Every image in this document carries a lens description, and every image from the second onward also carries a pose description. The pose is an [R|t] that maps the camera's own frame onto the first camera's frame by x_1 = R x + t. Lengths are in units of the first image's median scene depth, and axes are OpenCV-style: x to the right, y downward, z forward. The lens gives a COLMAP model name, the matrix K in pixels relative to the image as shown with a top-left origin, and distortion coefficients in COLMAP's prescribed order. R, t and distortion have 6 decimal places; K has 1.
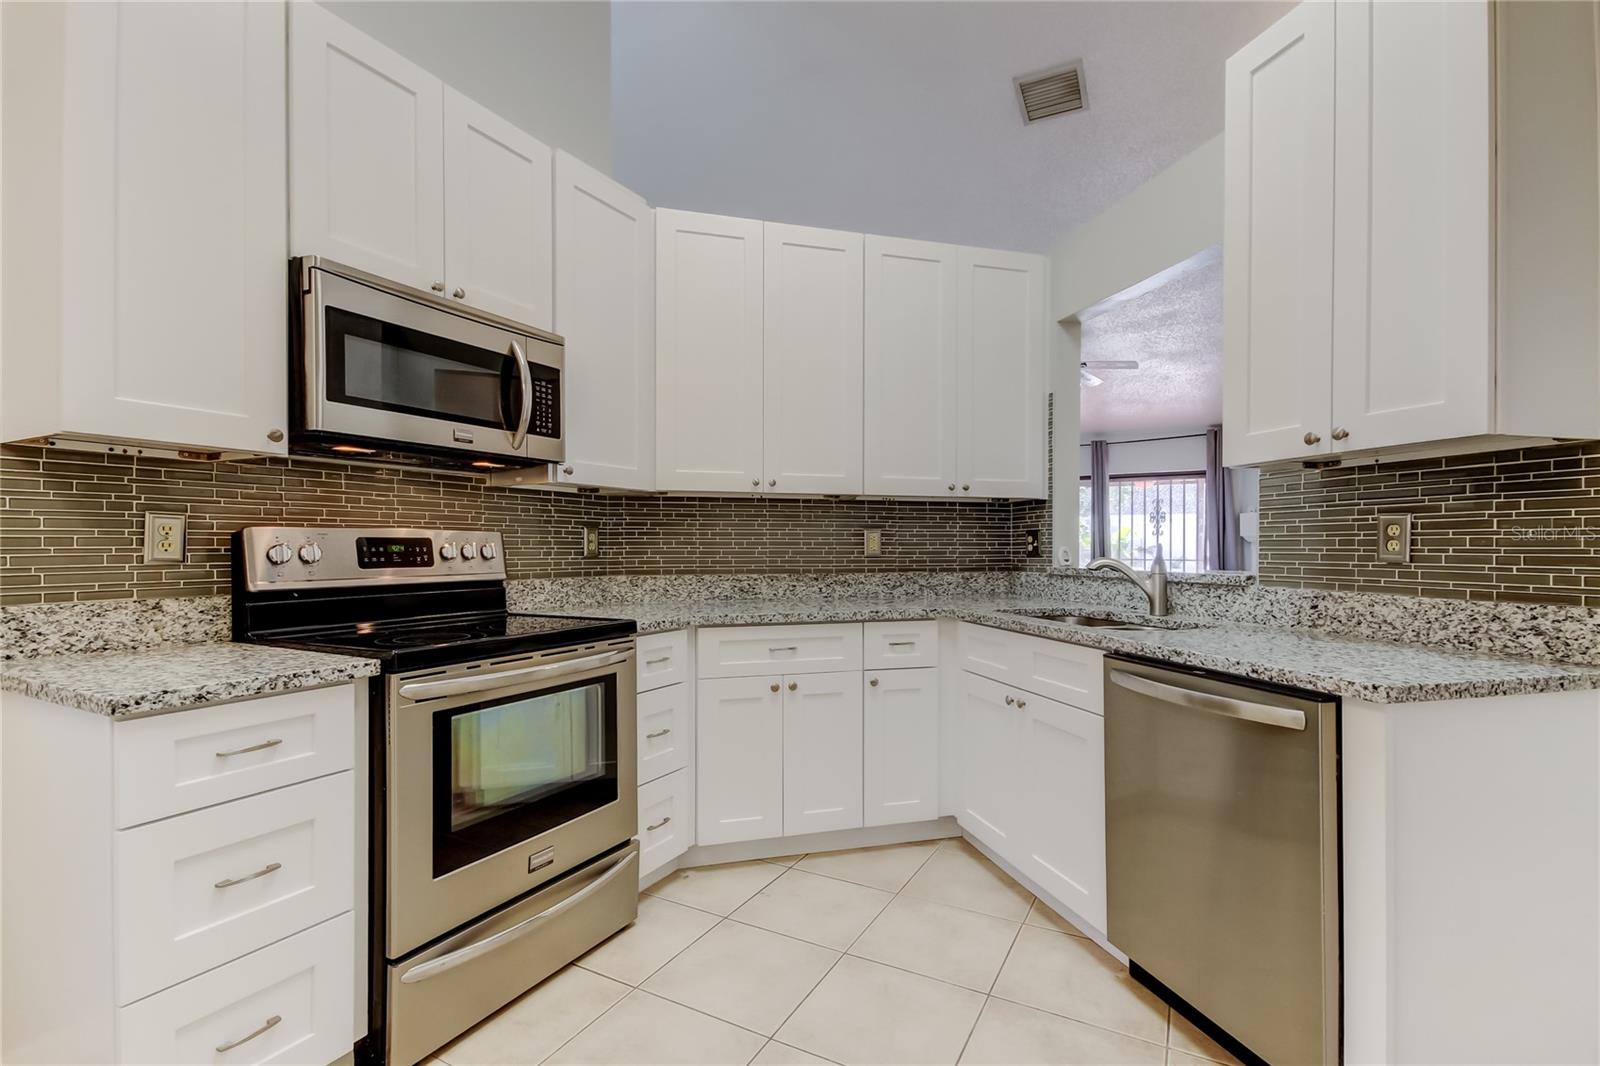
lens RADIAL K [[742.6, 0, 807.7], [0, 742.6, 550.3], [0, 0, 1]] dist [0.015586, -0.000027]
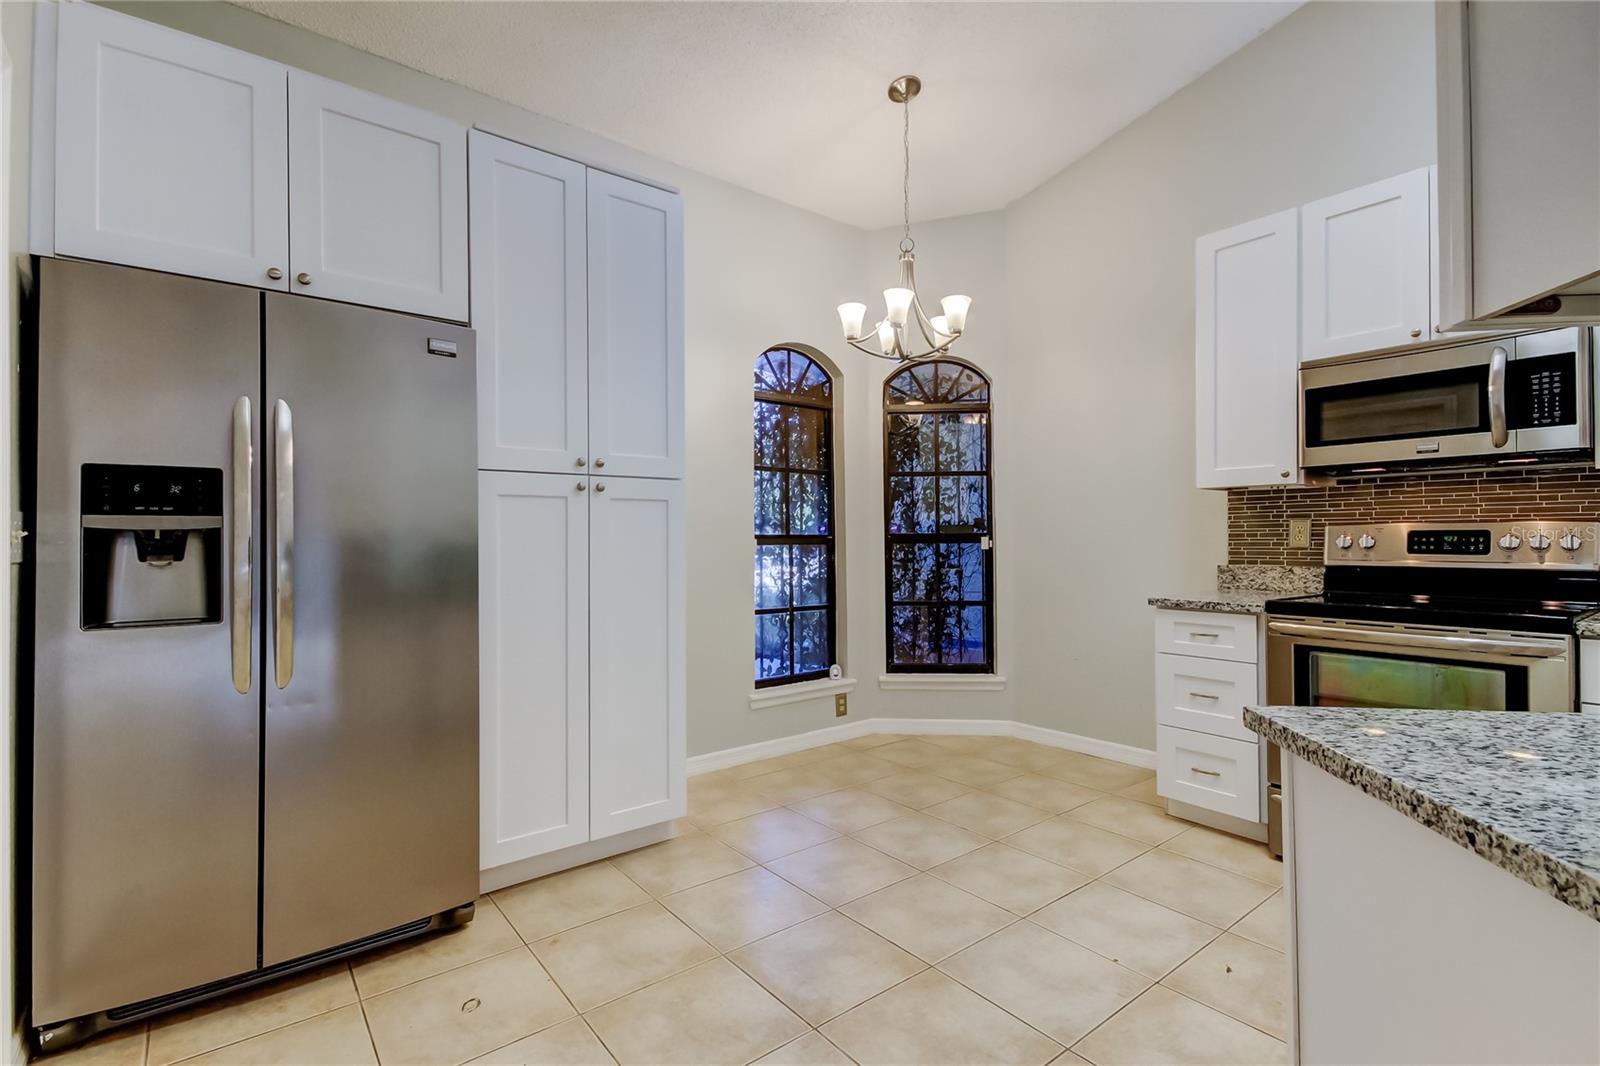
lens RADIAL K [[739.1, 0, 800.0], [0, 739.1, 533.0], [0, 0, 1]] dist [0.013568, -0.000555]
pose [[-0.403962, -0.004851, -0.914763, 1.073412], [-0.000156, 0.999986, -0.005234, -0.005604], [0.914776, -0.001972, -0.403957, 0.542599]]
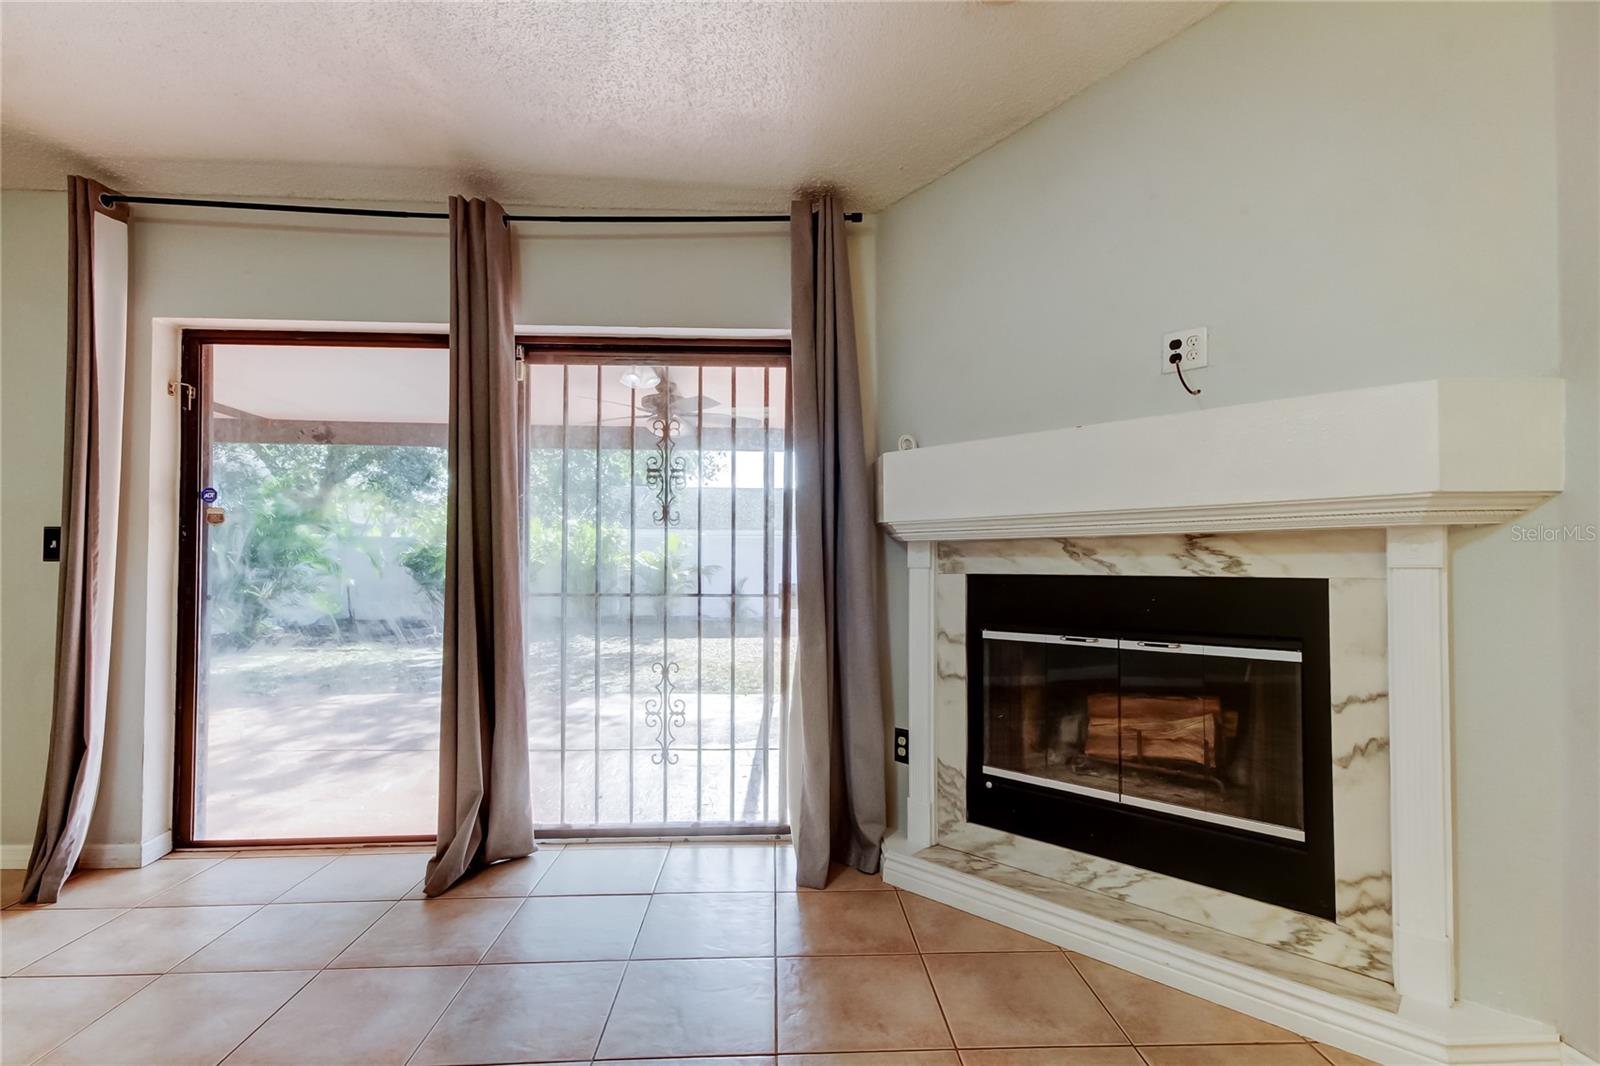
lens RADIAL K [[732.1, 0, 810.0], [0, 732.1, 550.4], [0, 0, 1]] dist [0.013537, 0.000173]
pose [[0.855889, 0.010697, 0.517048, 1.508532], [0.001927, 0.999713, -0.023874, 0.000844], [-0.517156, 0.021430, 0.855623, 2.902146]]
